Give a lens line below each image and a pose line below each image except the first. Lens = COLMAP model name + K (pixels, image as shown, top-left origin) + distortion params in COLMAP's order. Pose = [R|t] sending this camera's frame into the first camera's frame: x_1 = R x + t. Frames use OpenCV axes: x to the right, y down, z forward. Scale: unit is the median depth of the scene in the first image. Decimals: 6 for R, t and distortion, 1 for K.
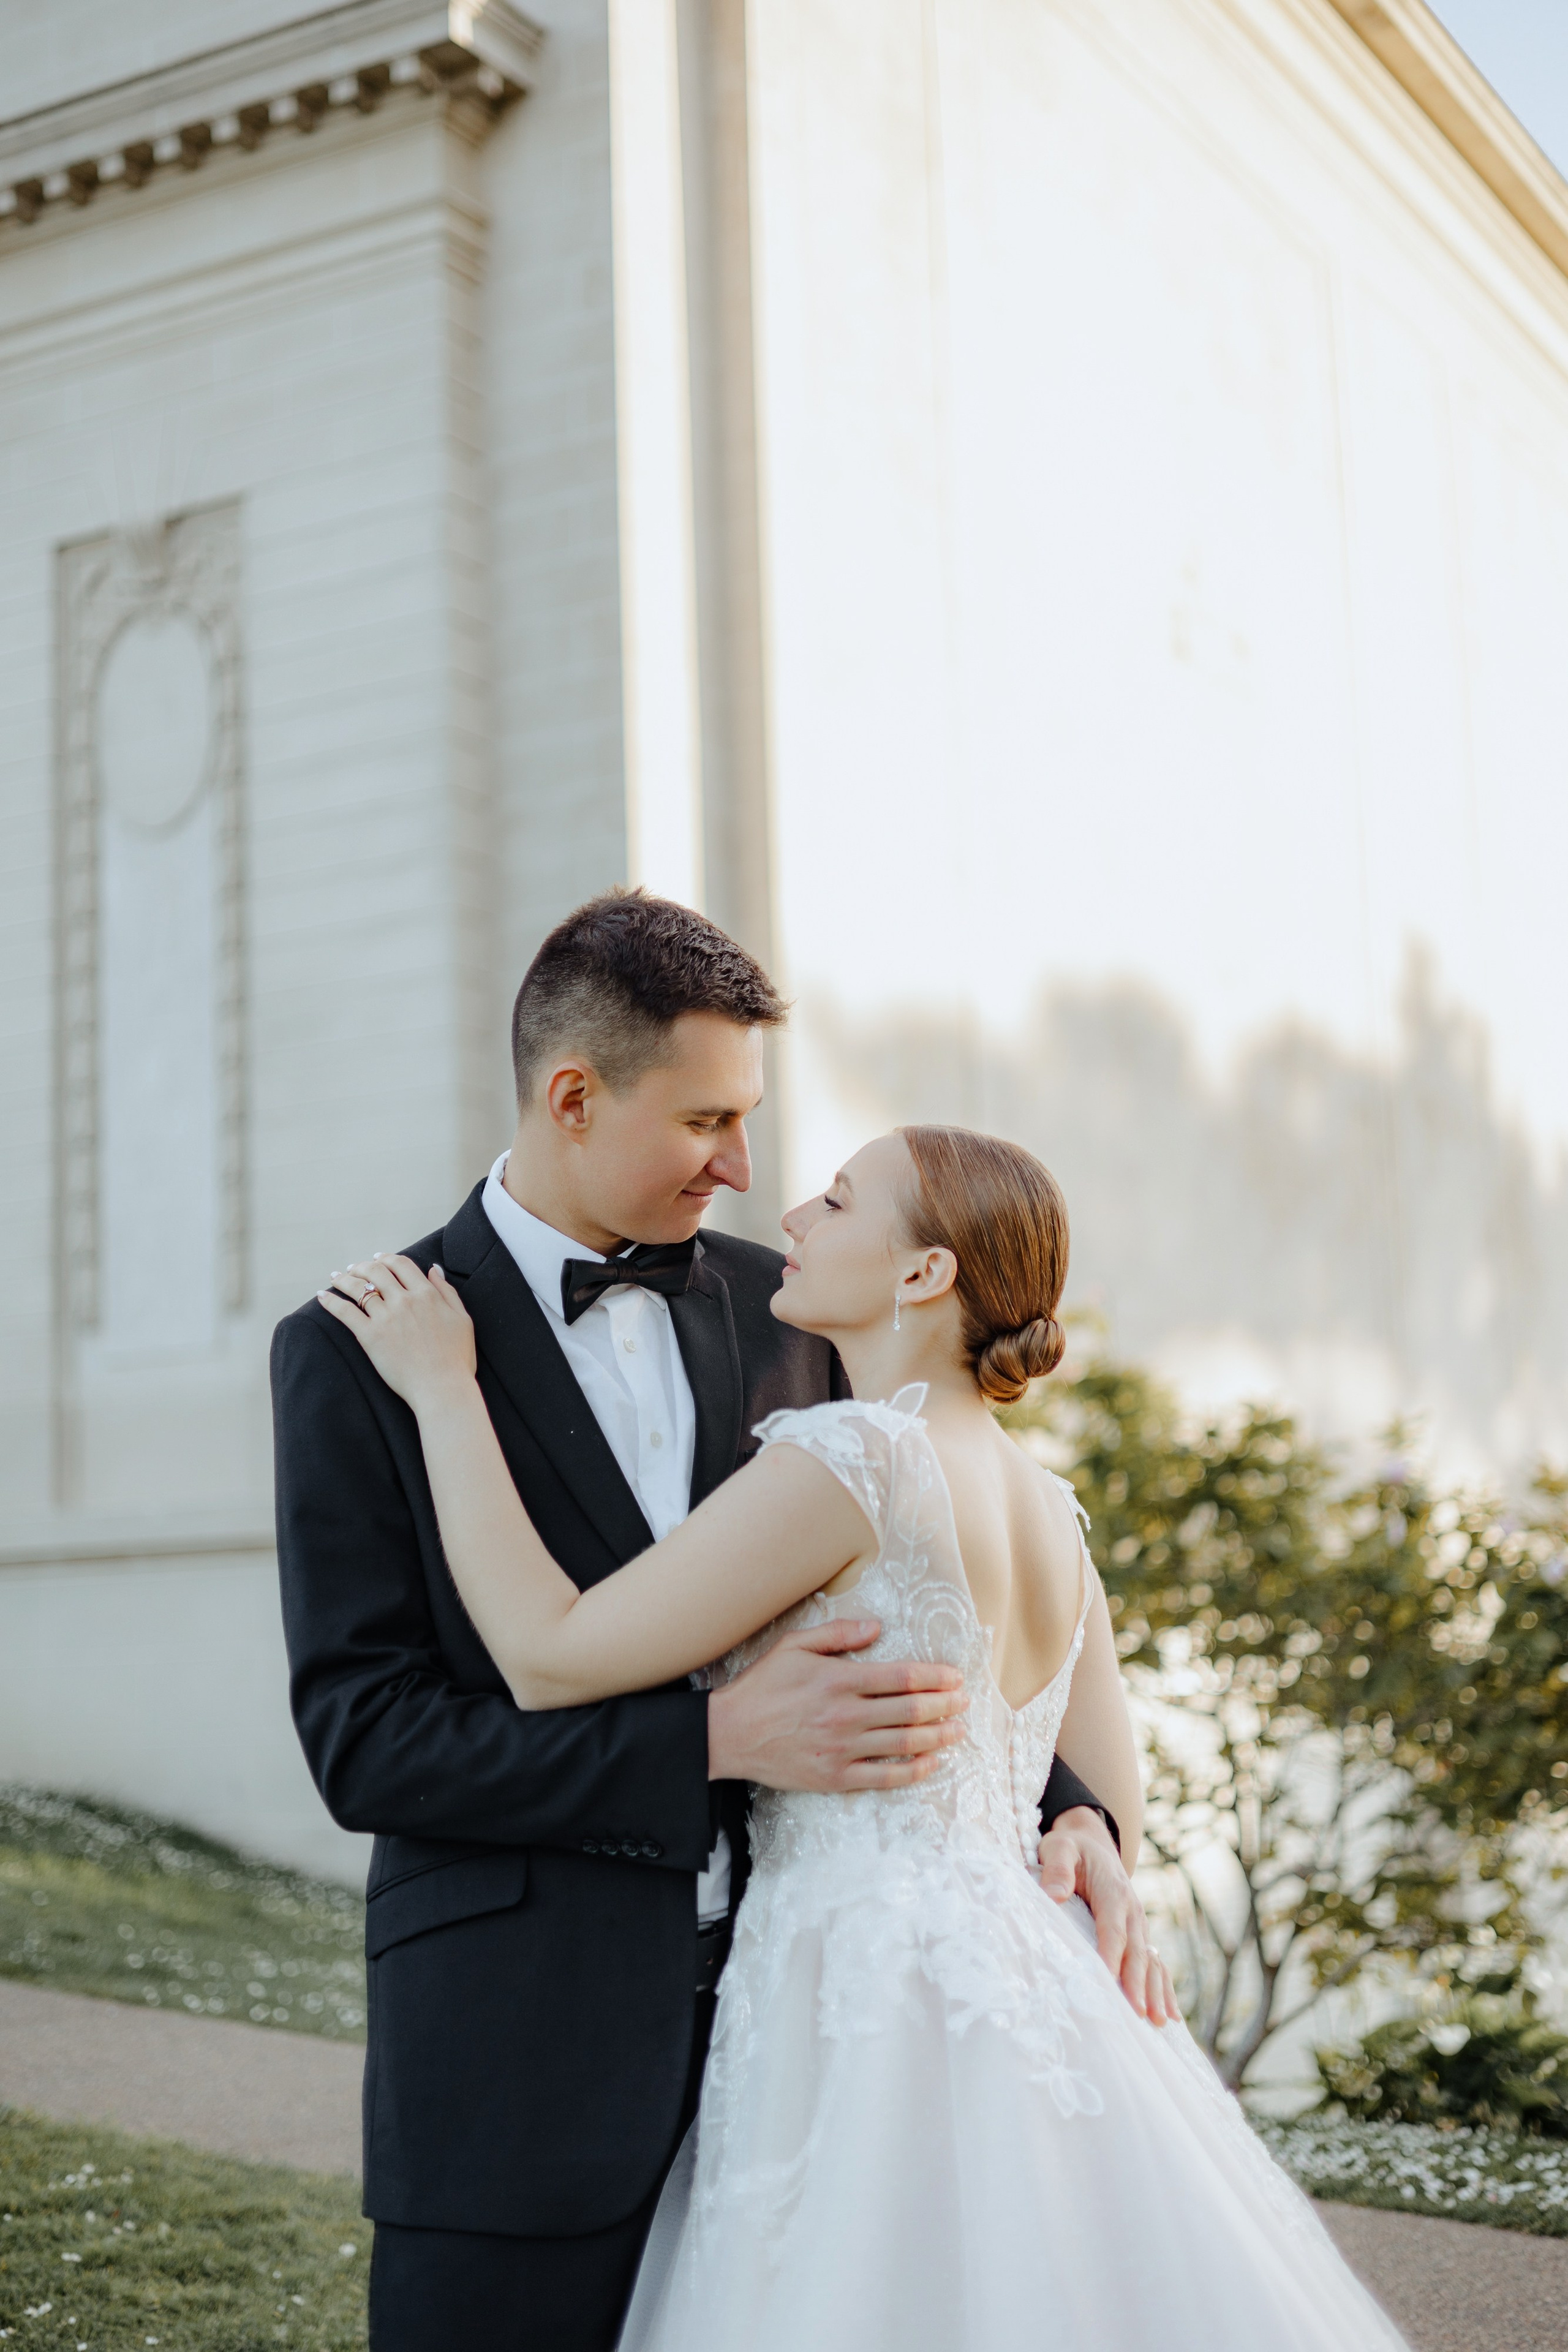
lens RADIAL K [[3340.6, 0, 782.3], [0, 3340.6, 1202.9], [0, 0, 1]] dist [-0.087762, 0.446358]
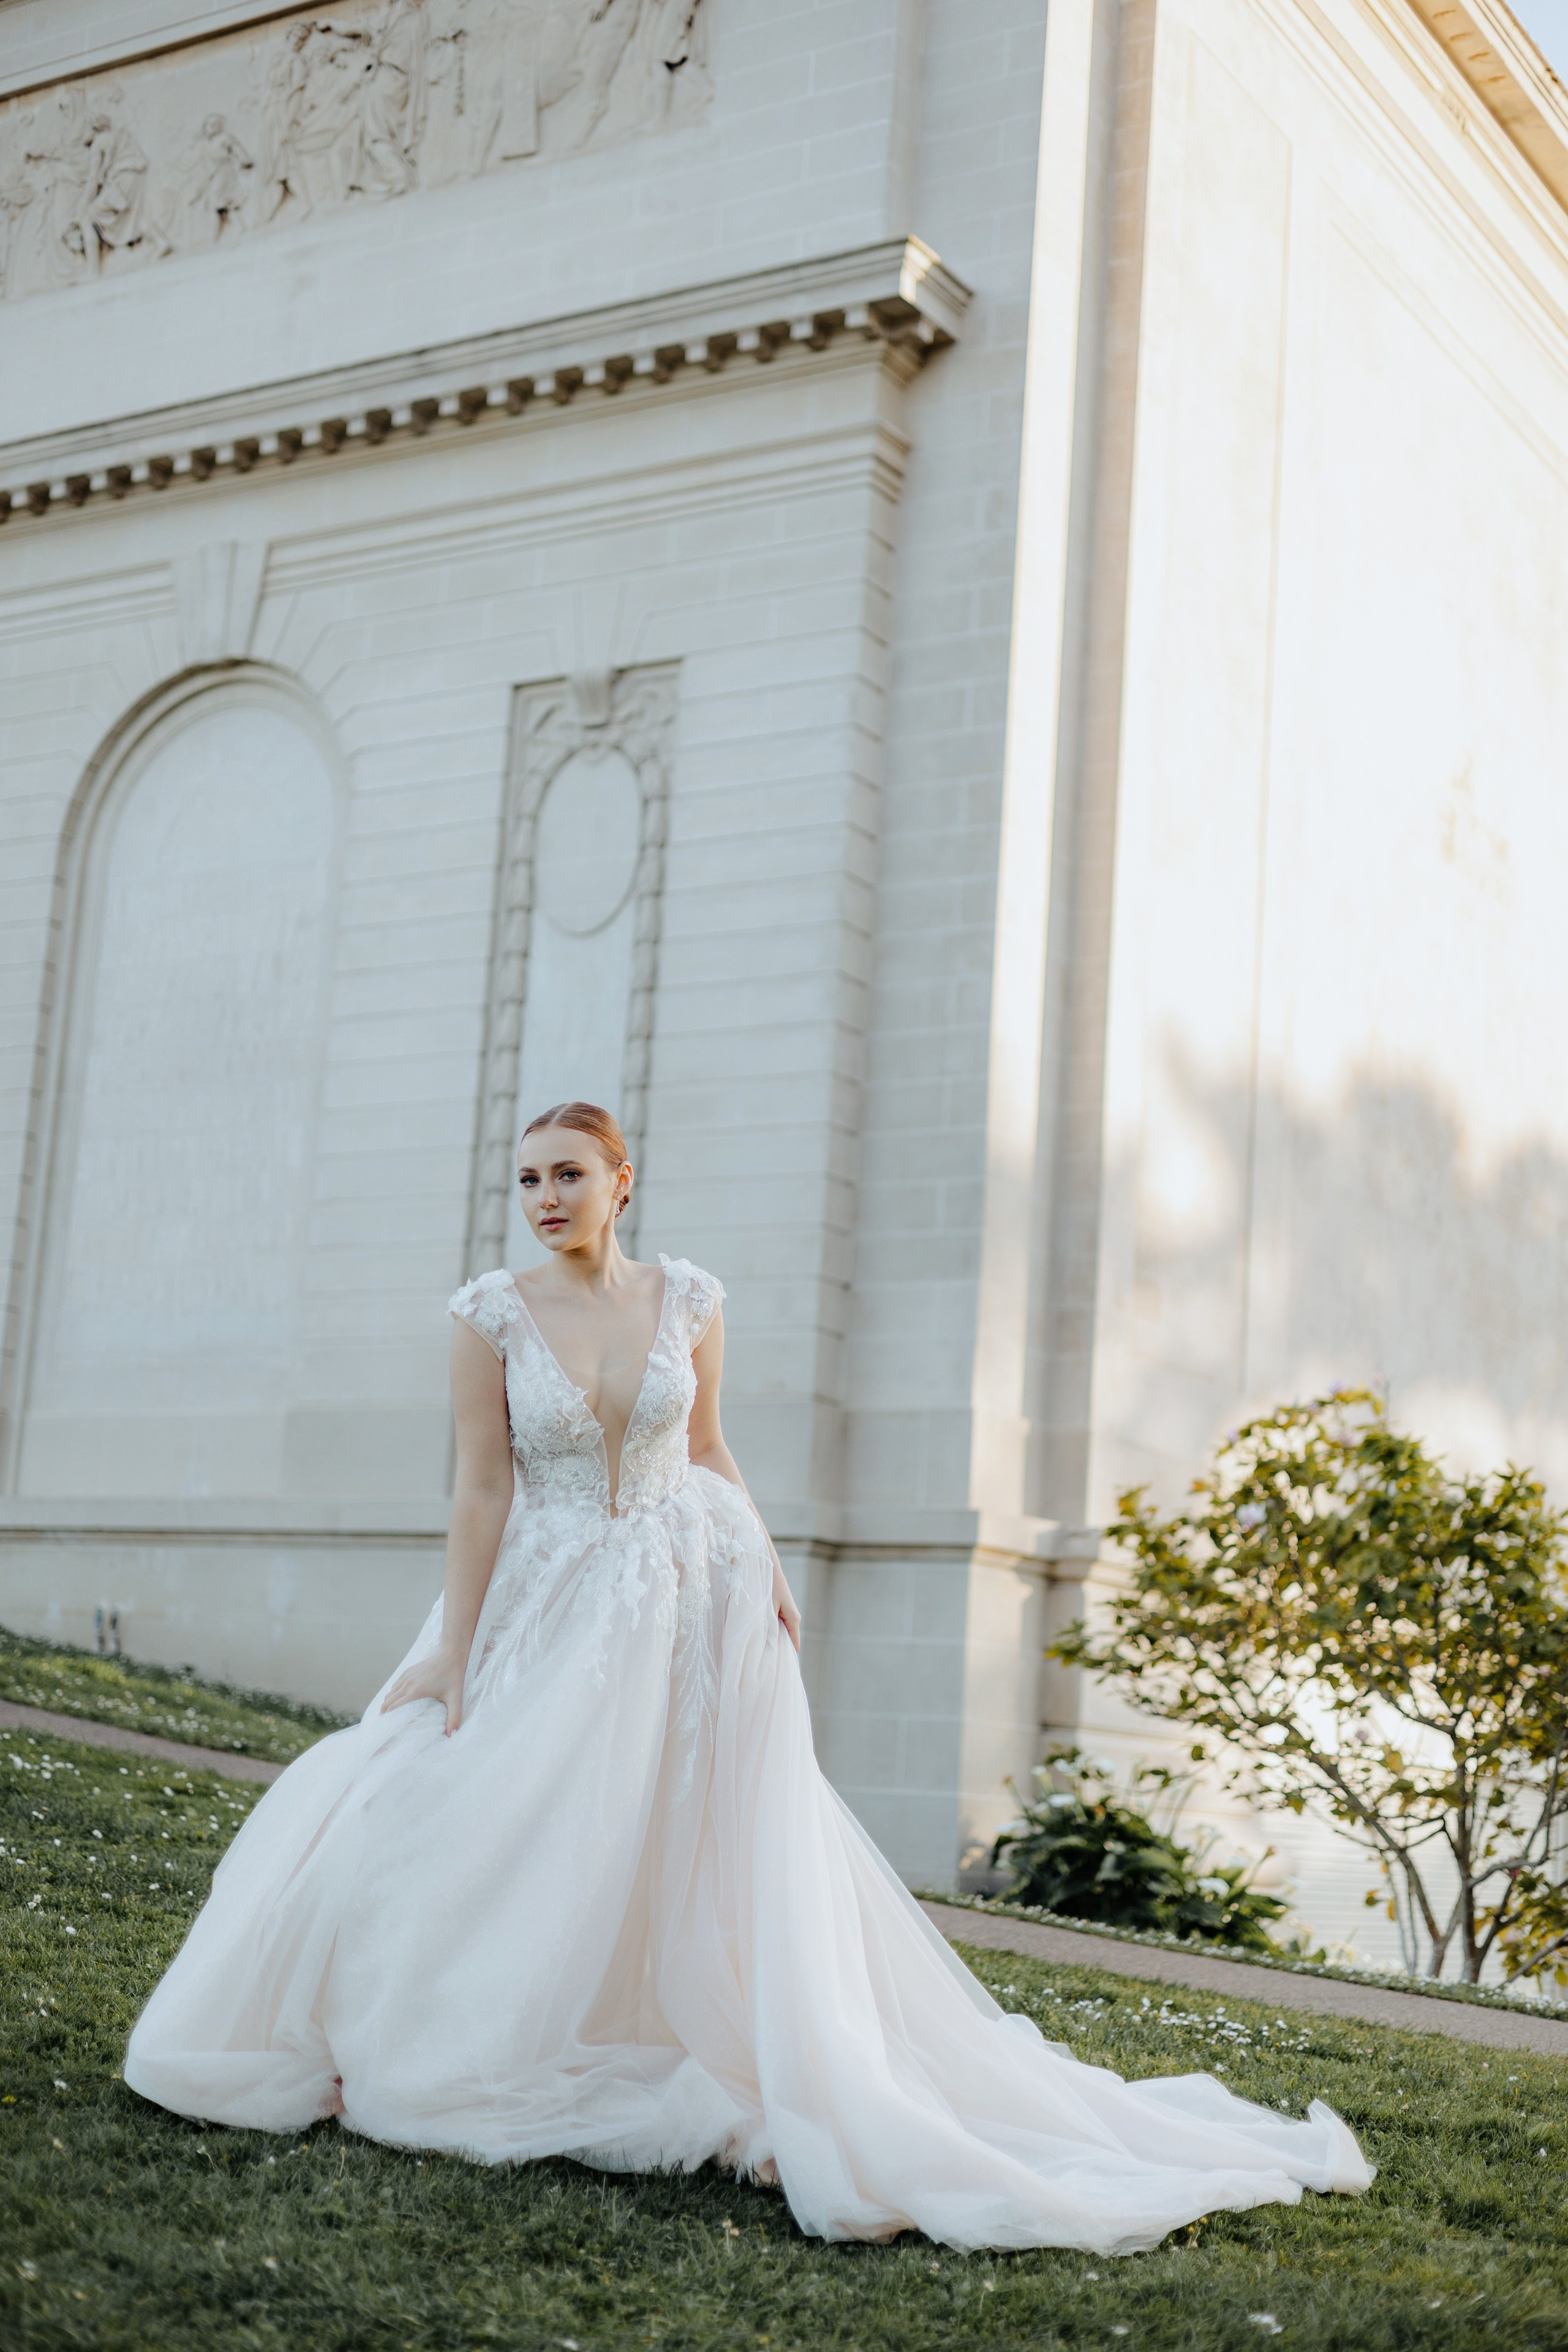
lens RADIAL K [[3323.7, 0, 784.0], [0, 3323.7, 1176.0], [0, 0, 1]] dist [0.004949, 0.067228]
pose [[0.994692, 0.090956, -0.048116, -0.053707], [-0.093247, 0.994498, -0.047727, 0.024339], [0.043511, 0.051961, 0.997701, -0.173242]]
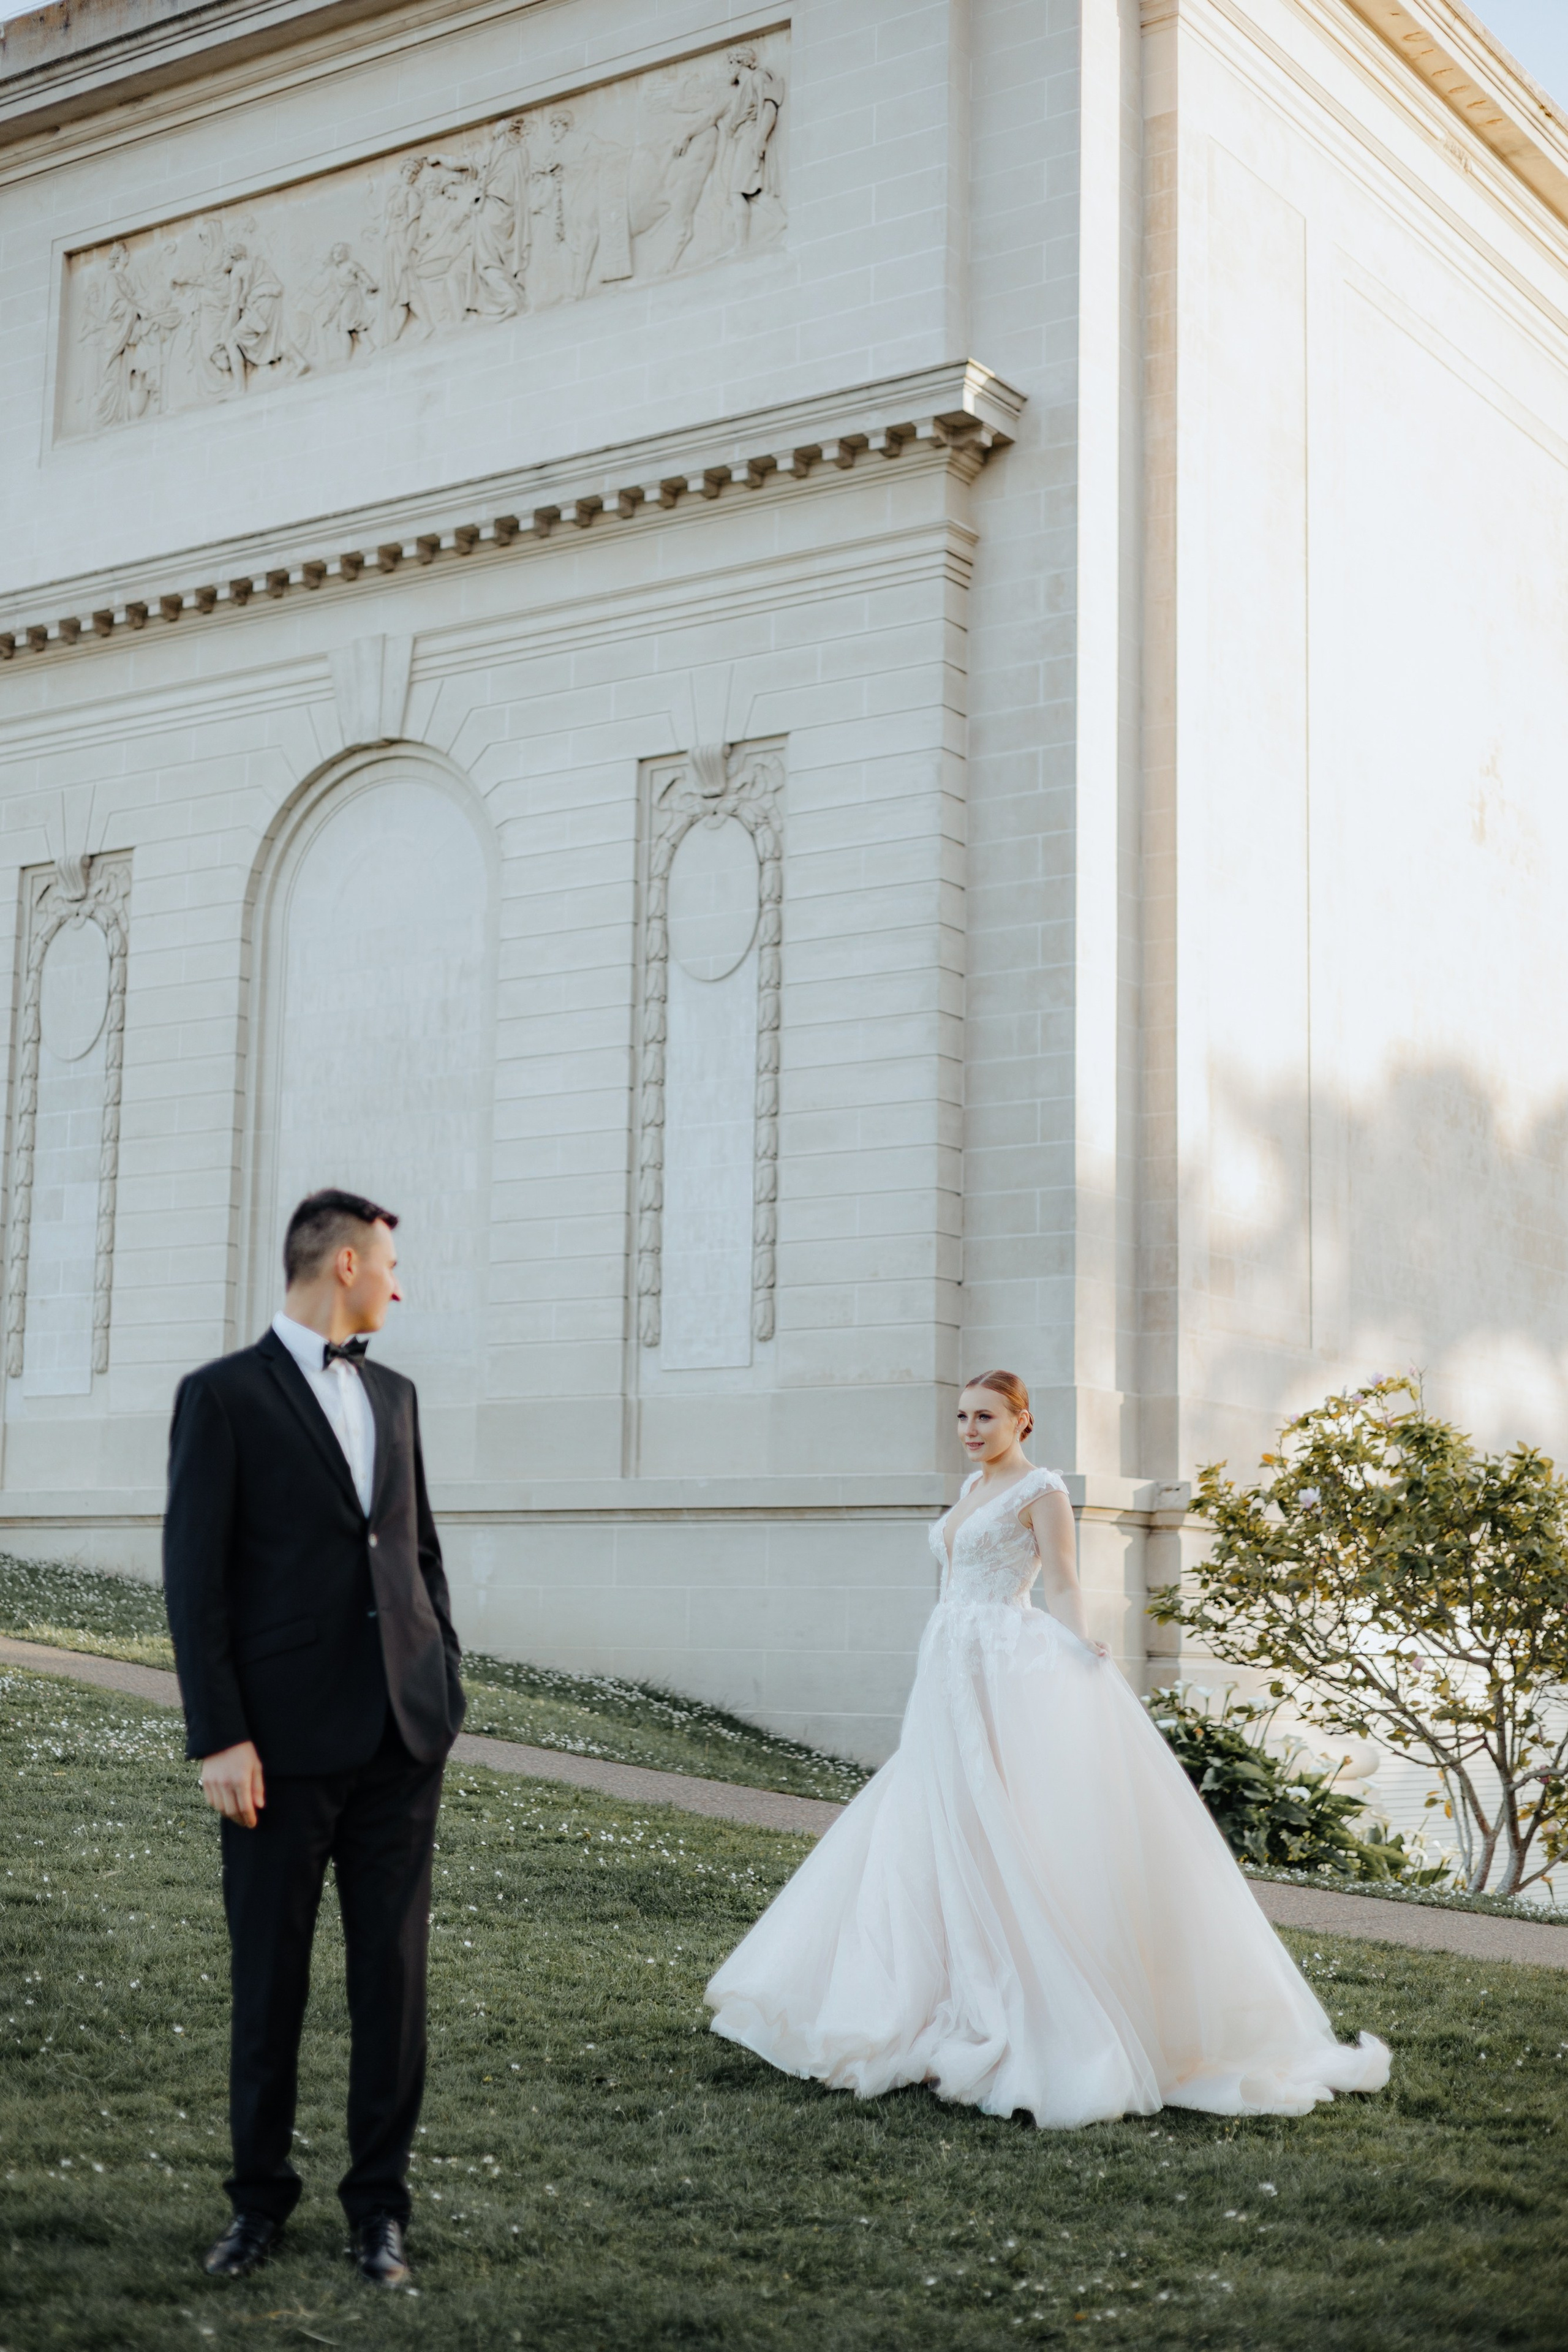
lens RADIAL K [[3334.0, 0, 767.2], [0, 3334.0, 1144.5], [0, 0, 1]] dist [0.019870, 0.011657]
pose [[0.995977, 0.041474, -0.079434, -0.057010], [-0.042317, 0.999064, -0.008960, -0.034537], [0.078988, 0.012285, 0.996800, -0.357126]]
